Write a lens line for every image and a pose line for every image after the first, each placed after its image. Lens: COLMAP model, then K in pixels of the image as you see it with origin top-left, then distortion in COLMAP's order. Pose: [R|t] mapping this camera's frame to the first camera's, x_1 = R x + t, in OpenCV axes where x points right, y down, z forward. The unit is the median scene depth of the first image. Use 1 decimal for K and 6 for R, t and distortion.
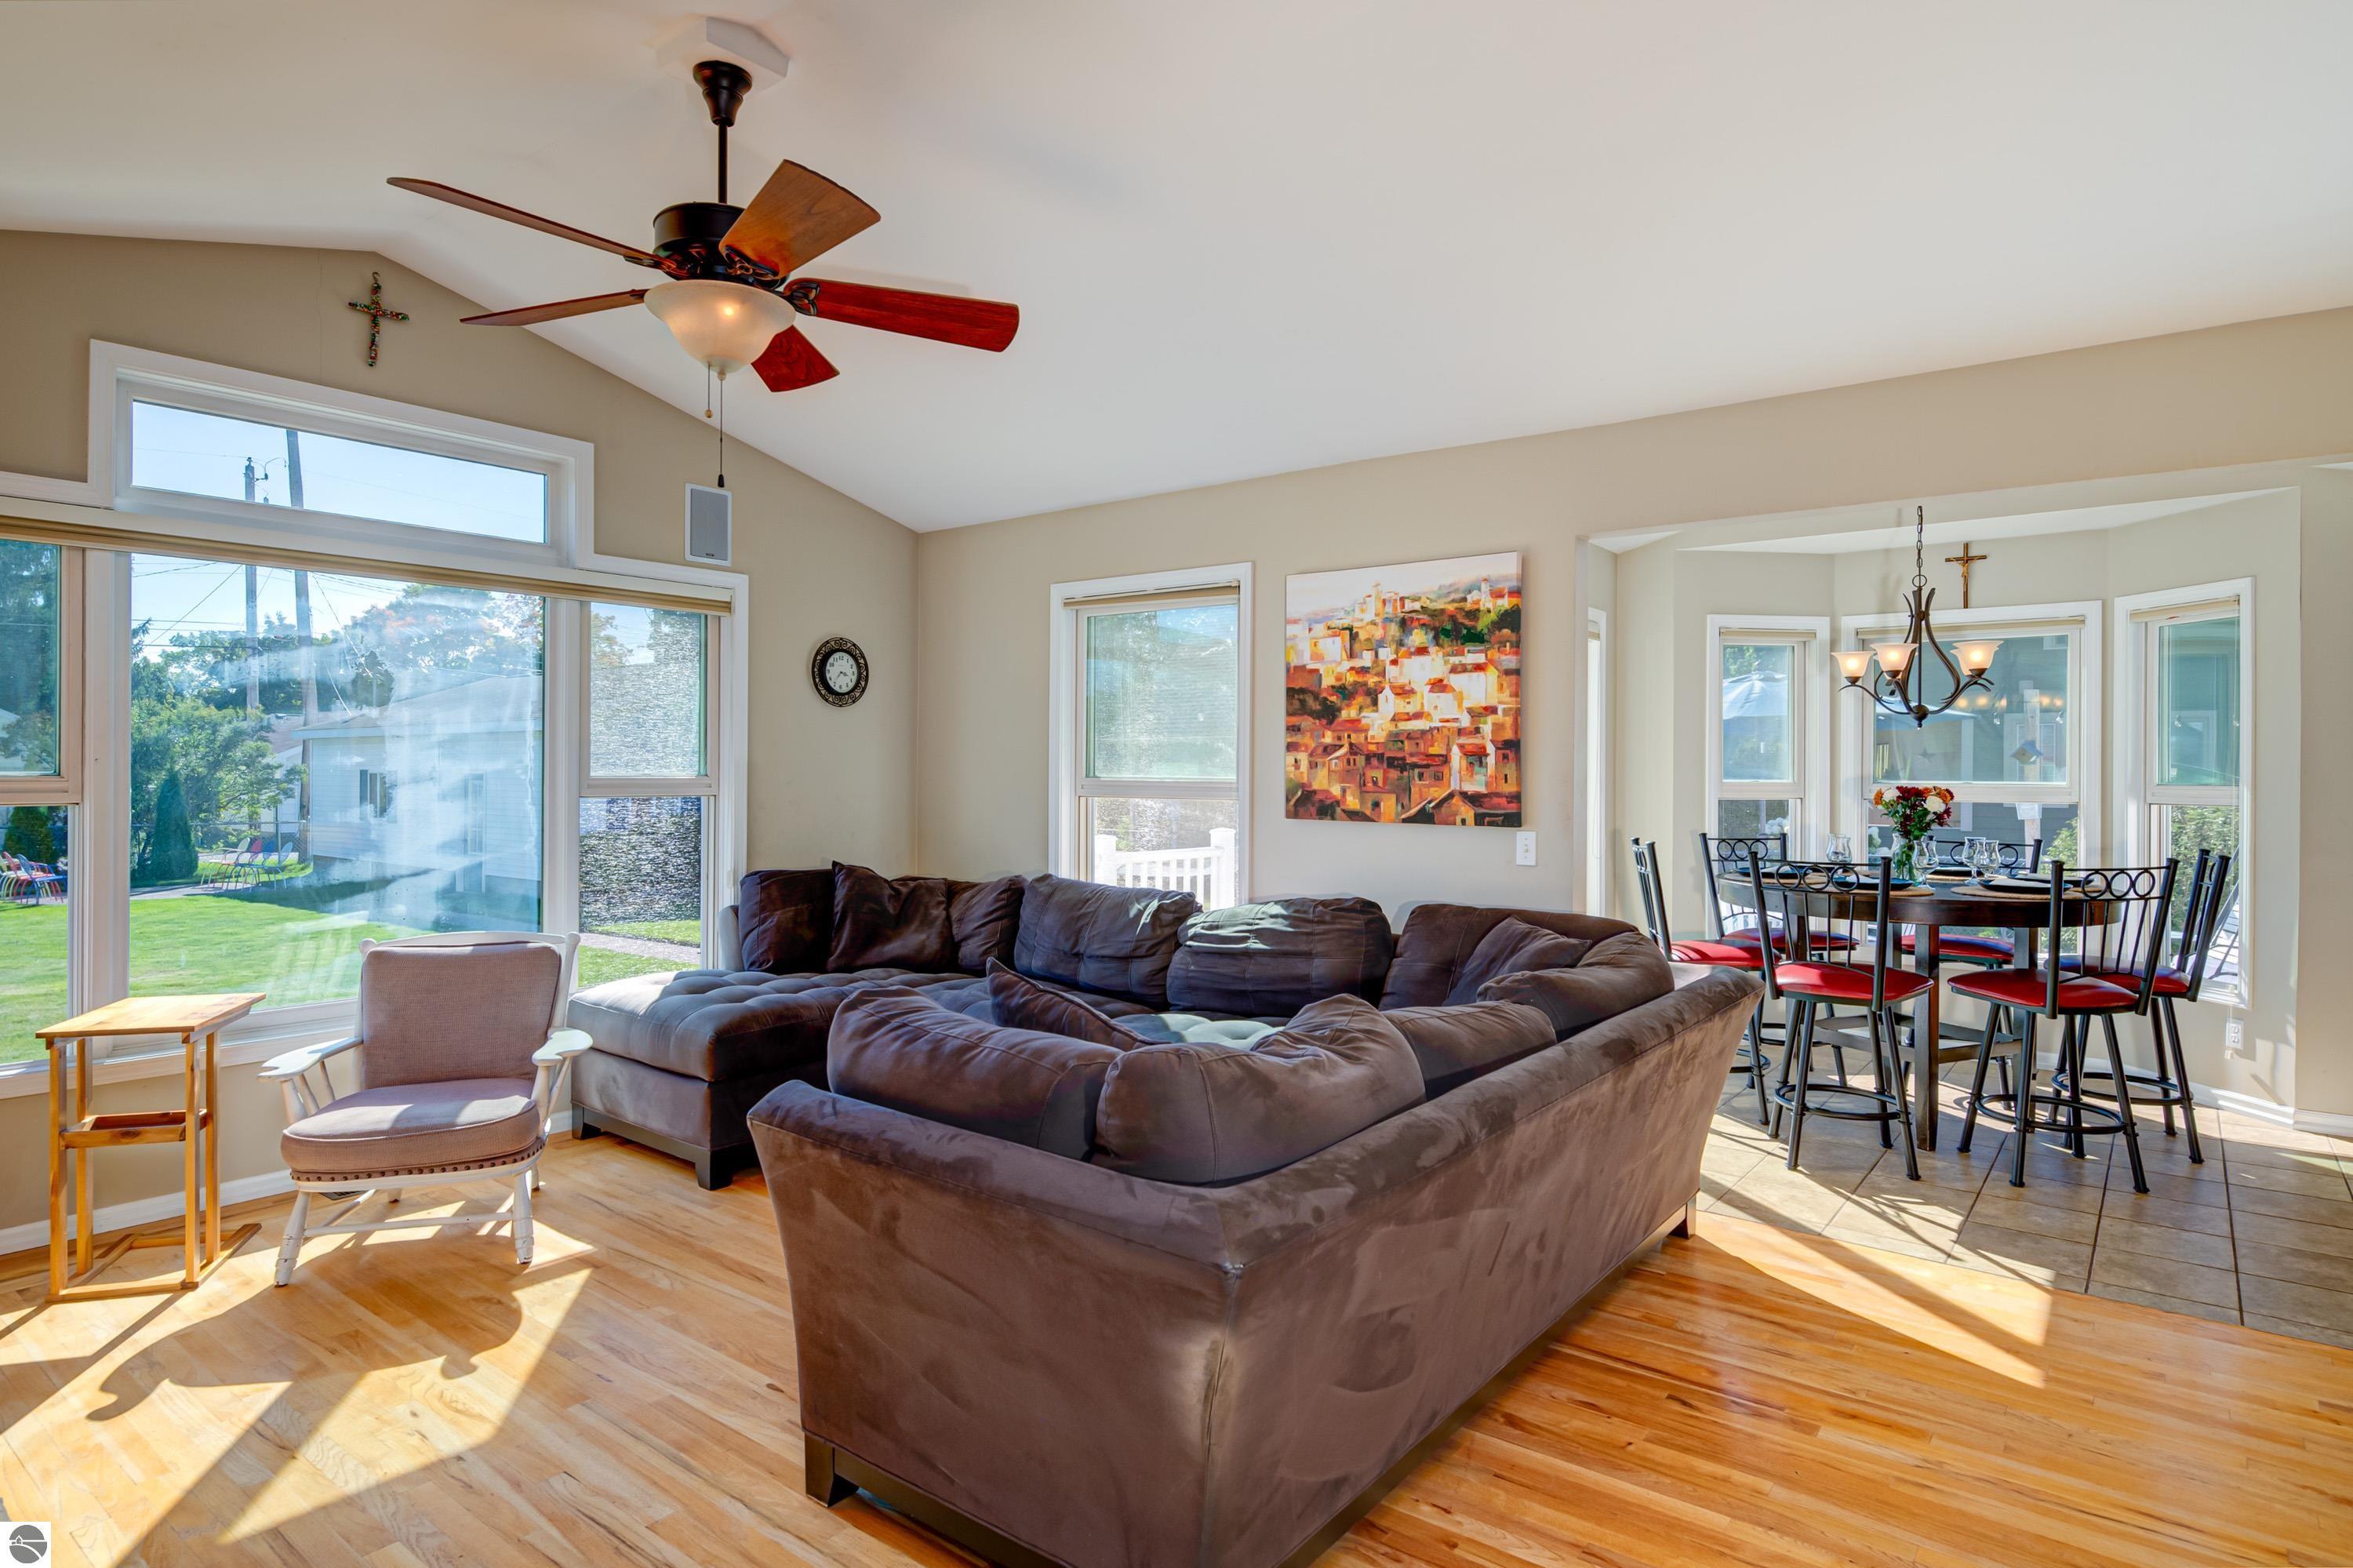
lens RADIAL K [[1279.1, 0, 1176.5], [0, 1279.1, 784.0], [0, 0, 1]] dist [0.000809, 0.000036]
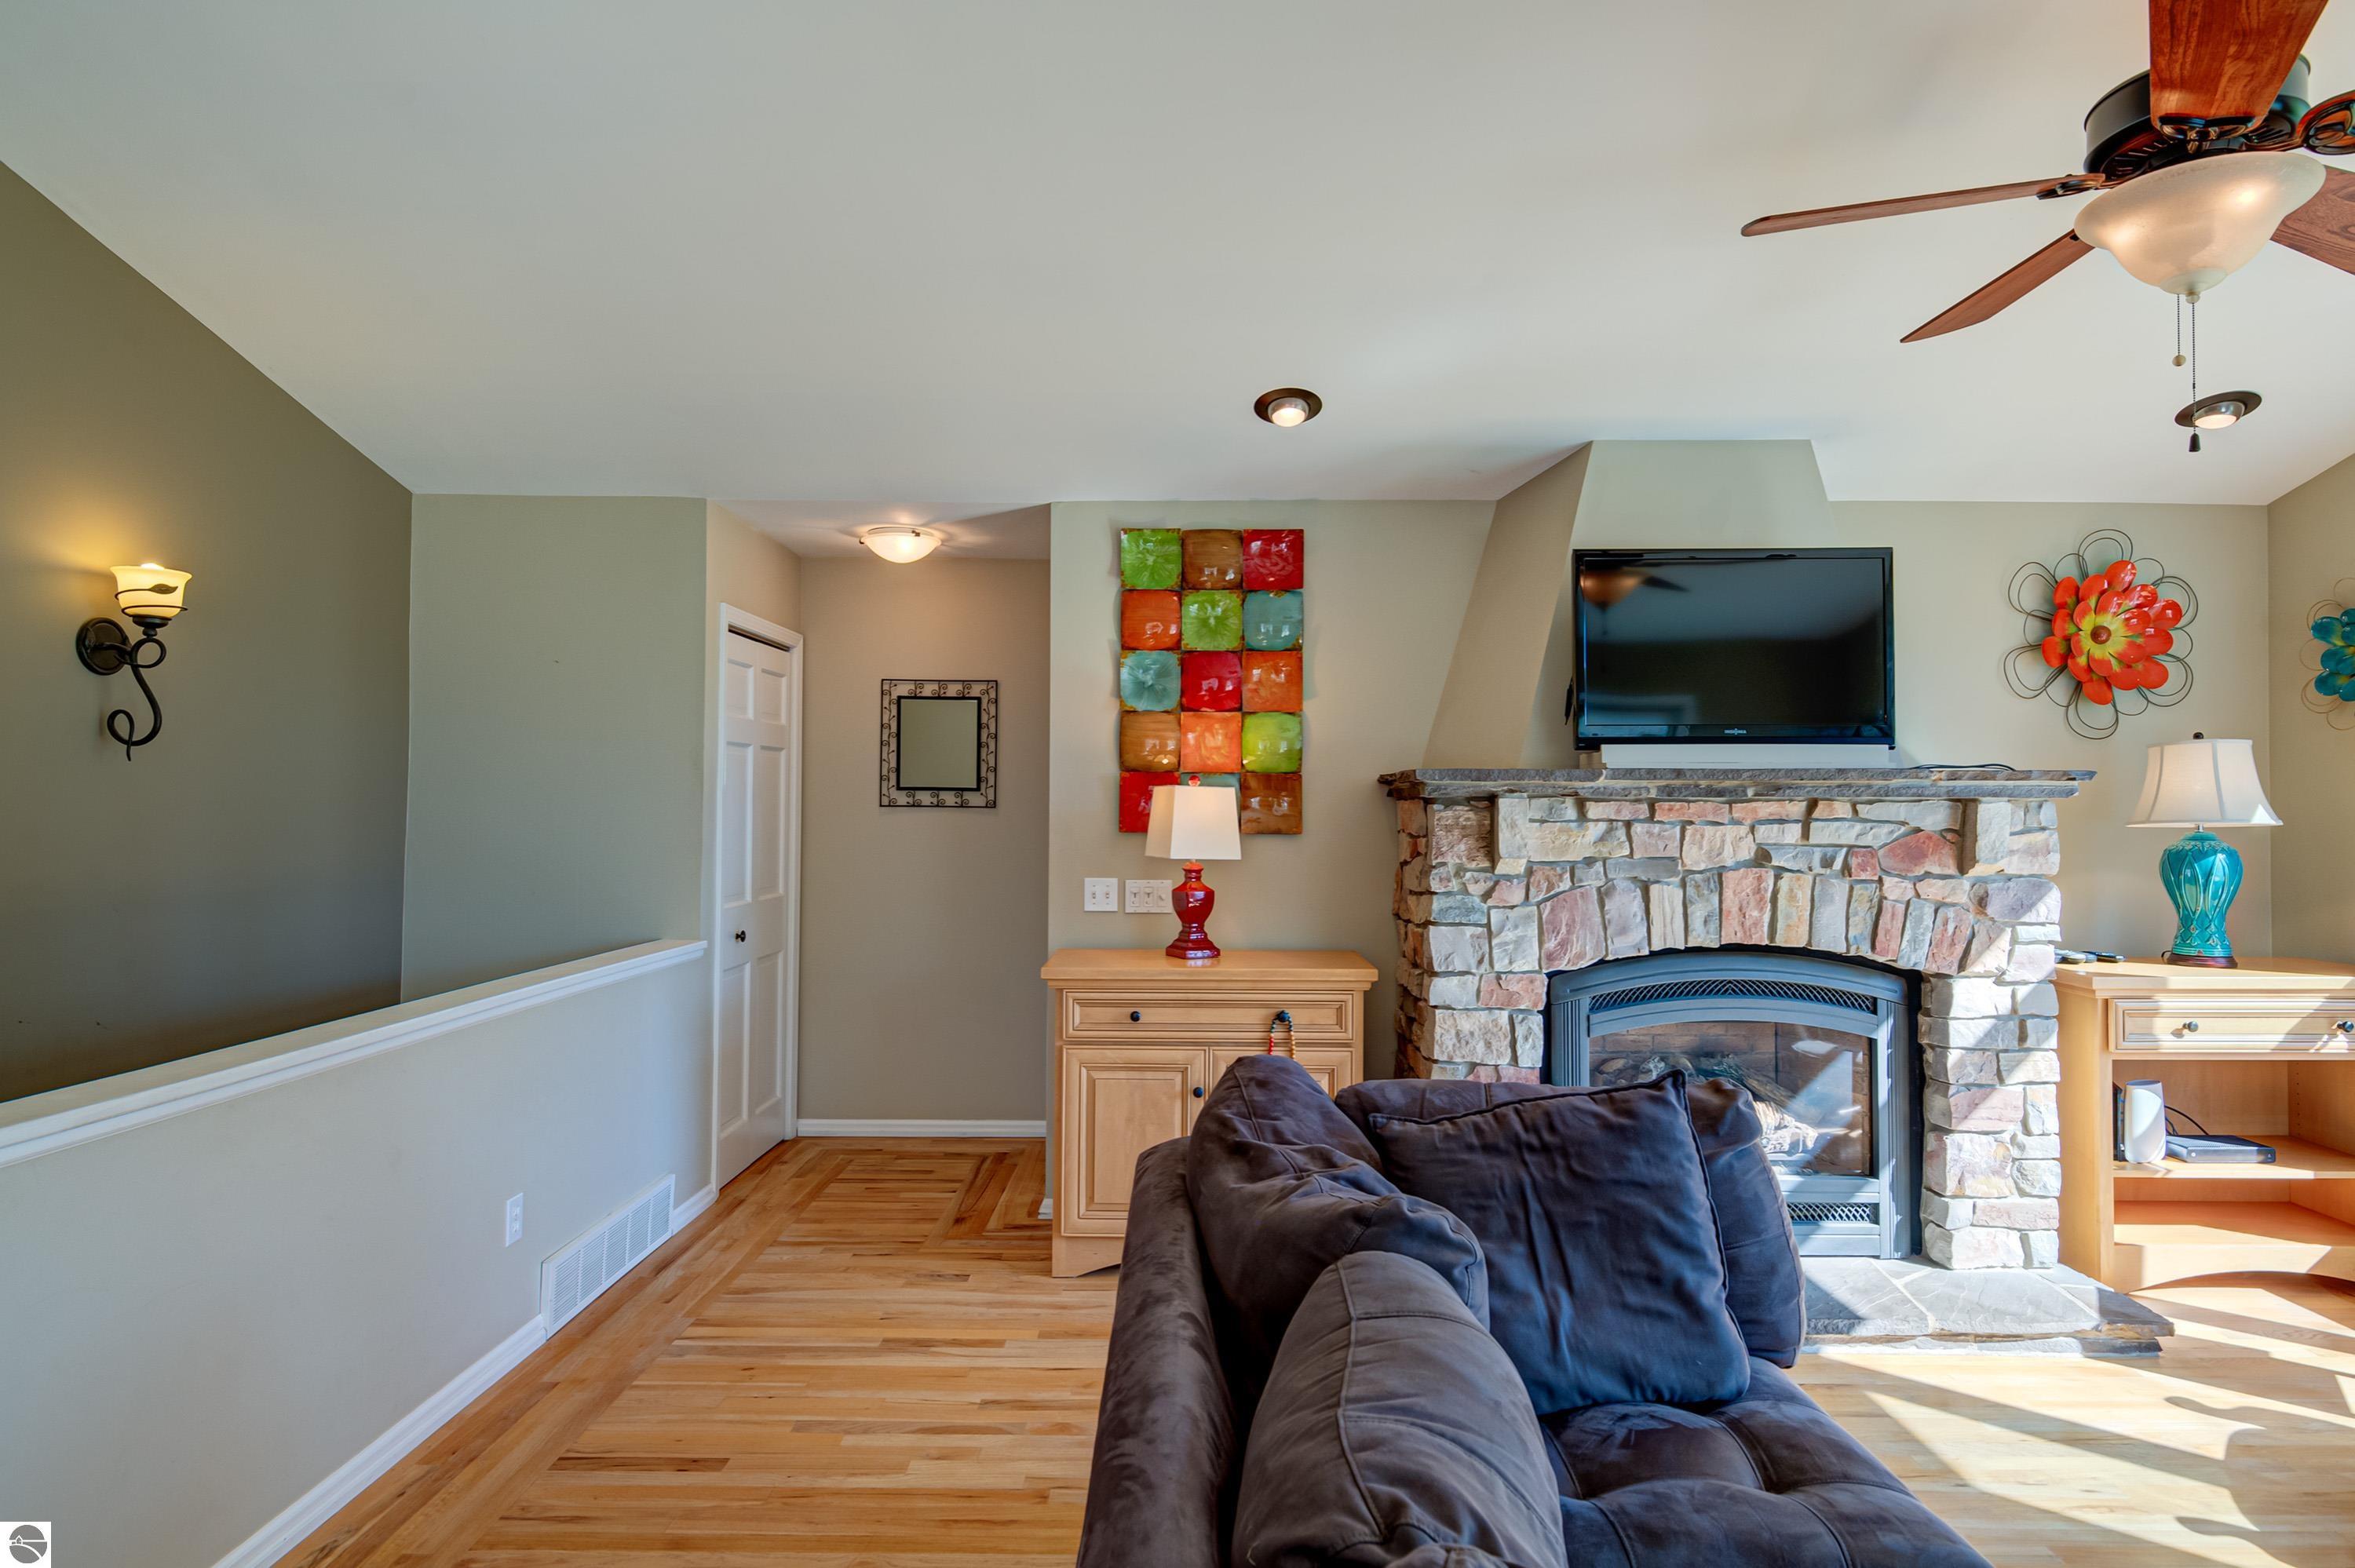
lens RADIAL K [[1280.0, 0, 1177.5], [0, 1280.0, 784.0], [0, 0, 1]] dist [0.000809, 0.000036]
pose [[-0.788231, -0.022126, -0.614982, 0.514294], [-0.014327, 0.999742, -0.017605, -0.009299], [0.615213, -0.005065, -0.788345, 1.279534]]
